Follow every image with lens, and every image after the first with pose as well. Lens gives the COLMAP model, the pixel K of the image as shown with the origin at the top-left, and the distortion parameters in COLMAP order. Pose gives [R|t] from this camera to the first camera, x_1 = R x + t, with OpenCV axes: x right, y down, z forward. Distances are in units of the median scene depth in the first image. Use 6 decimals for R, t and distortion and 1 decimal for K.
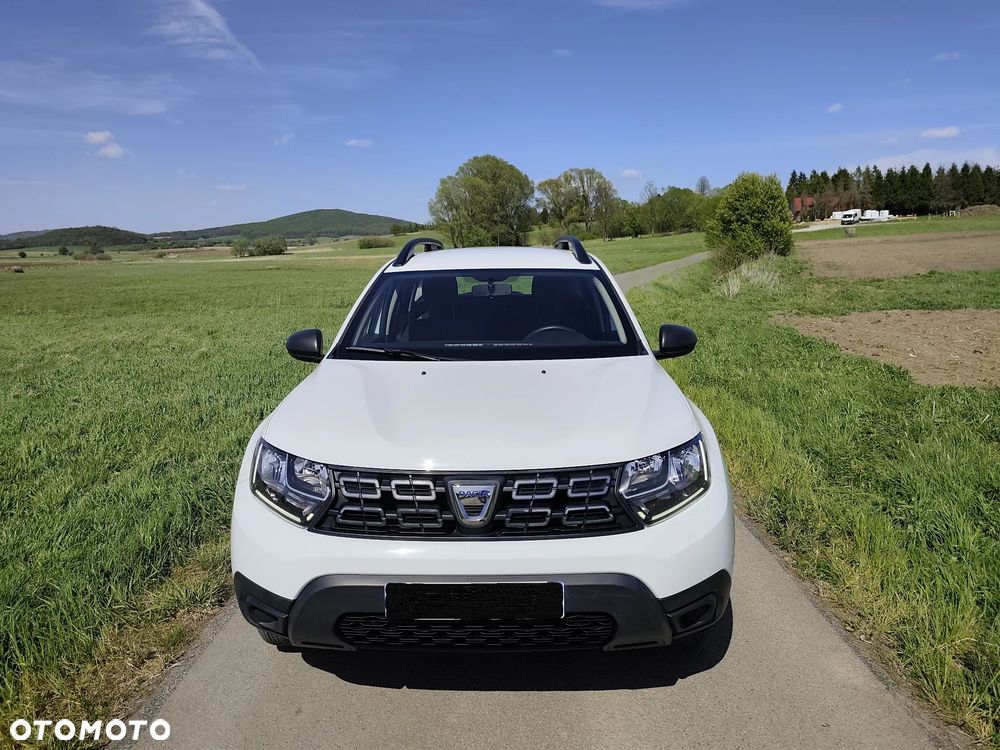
lens RADIAL K [[697.9, 0, 498.5], [0, 697.9, 356.5], [0, 0, 1]] dist [0.031413, -0.046397]
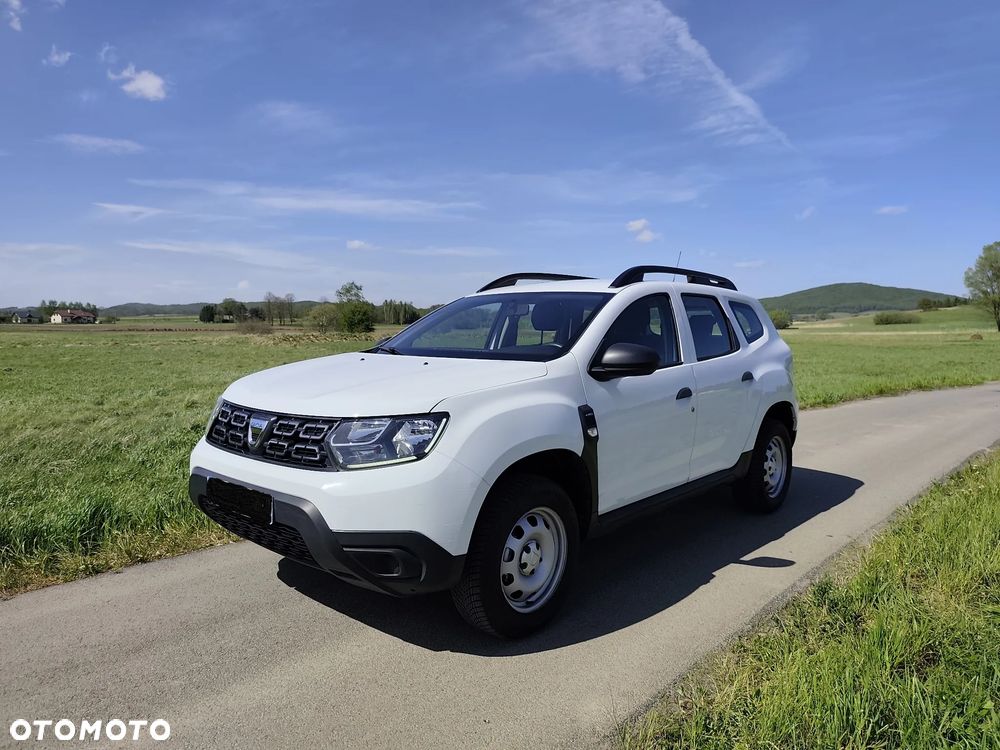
lens RADIAL K [[697.9, 0, 501.3], [0, 697.9, 372.3], [0, 0, 1]] dist [0.031413, -0.046397]
pose [[0.763682, 0.063828, -0.642429, 0.632184], [-0.117695, 0.992189, -0.041330, 0.048563], [0.634774, 0.107174, 0.765230, 0.124283]]
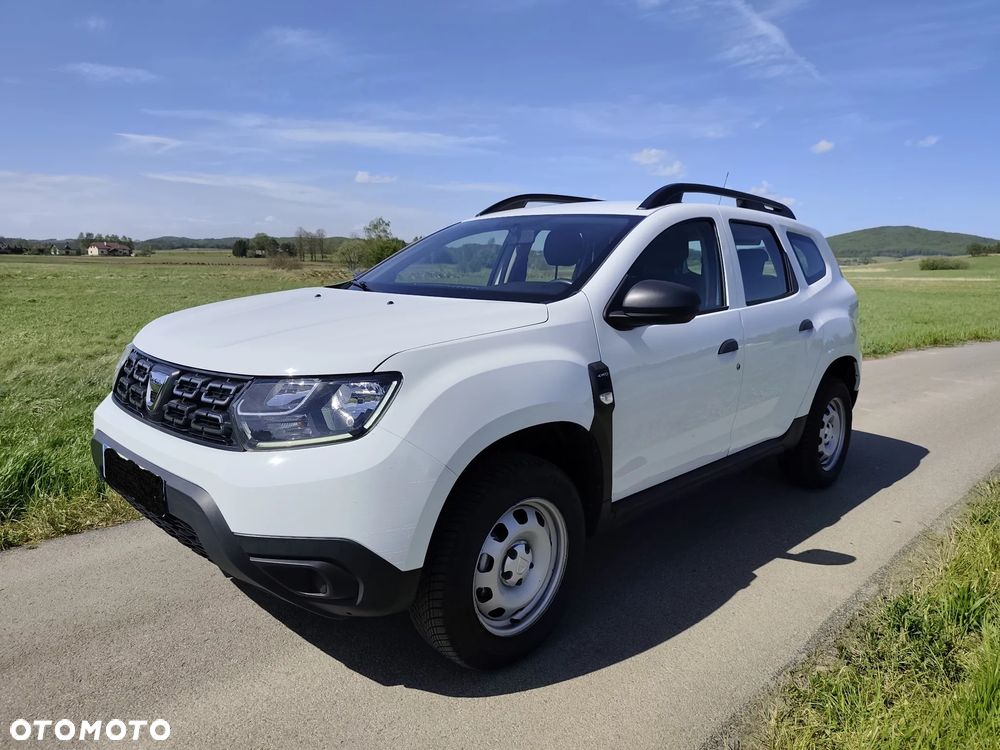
lens RADIAL K [[697.9, 0, 502.7], [0, 697.9, 373.2], [0, 0, 1]] dist [0.031413, -0.046397]
pose [[0.735393, 0.135789, -0.663896, 0.536237], [-0.137523, 0.989236, 0.049998, 0.032398], [0.663539, 0.054532, 0.746152, 0.295268]]
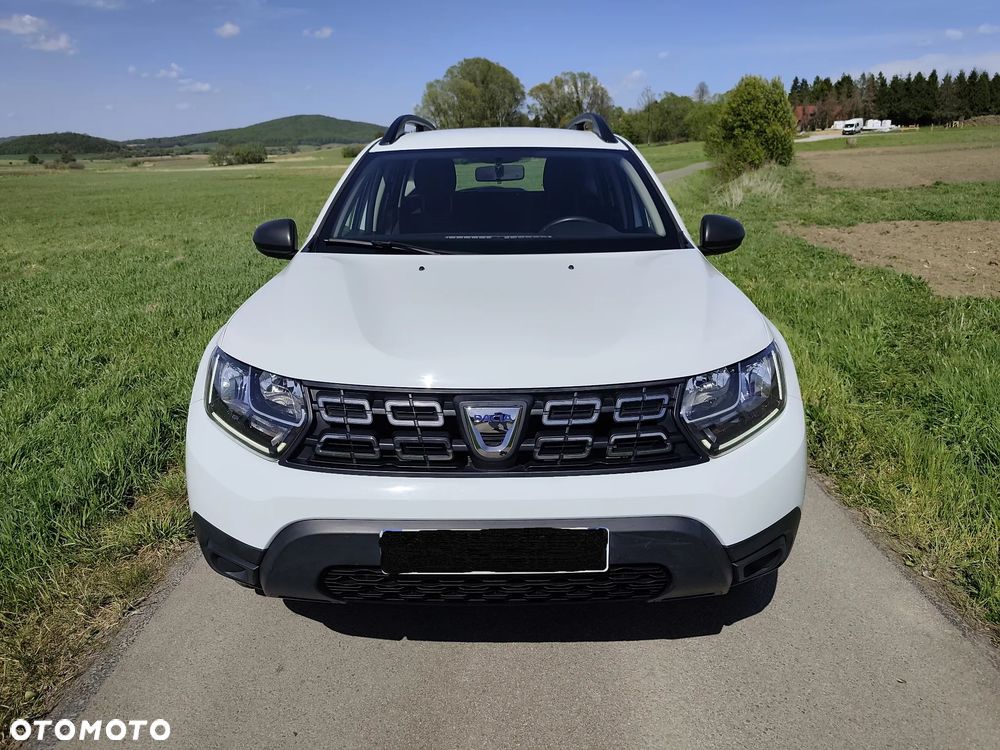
lens RADIAL K [[697.9, 0, 504.4], [0, 697.9, 368.8], [0, 0, 1]] dist [0.031413, -0.046397]
pose [[0.999729, -0.000671, 0.023259, -0.021531], [-0.002520, 0.990580, 0.136910, 0.019605], [-0.023132, -0.136931, 0.990310, 0.128407]]
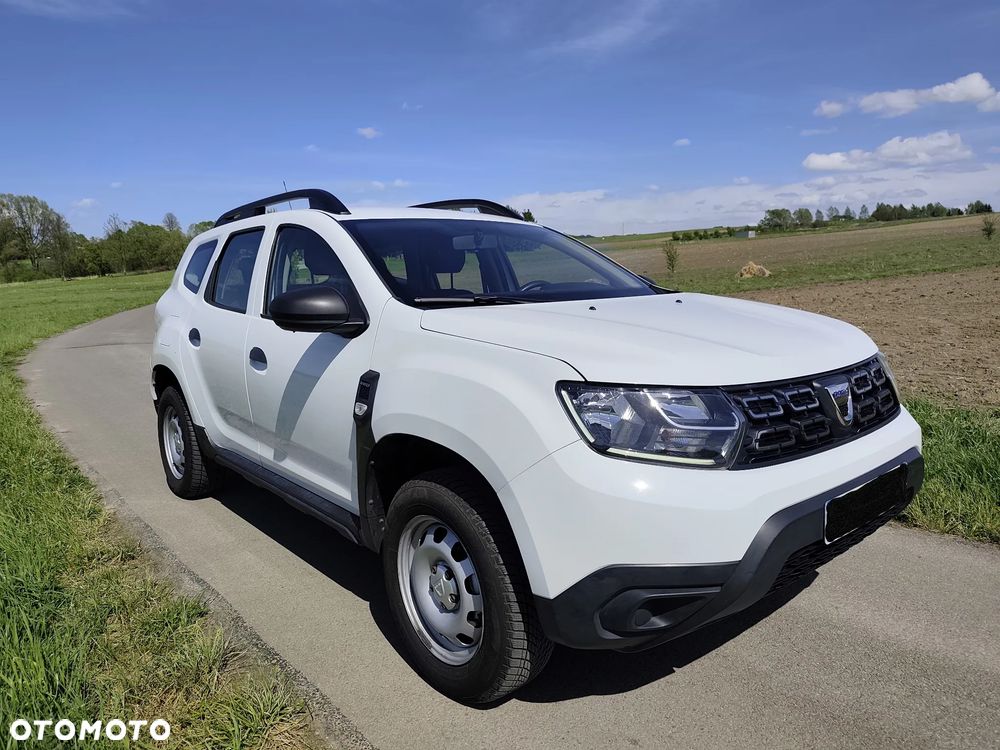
lens RADIAL K [[697.9, 0, 494.4], [0, 697.9, 377.6], [0, 0, 1]] dist [0.031413, -0.046397]
pose [[0.755139, -0.097794, 0.648230, -0.521334], [0.116129, 0.993128, 0.014544, 0.055438], [-0.645197, 0.064295, 0.761306, 0.303368]]
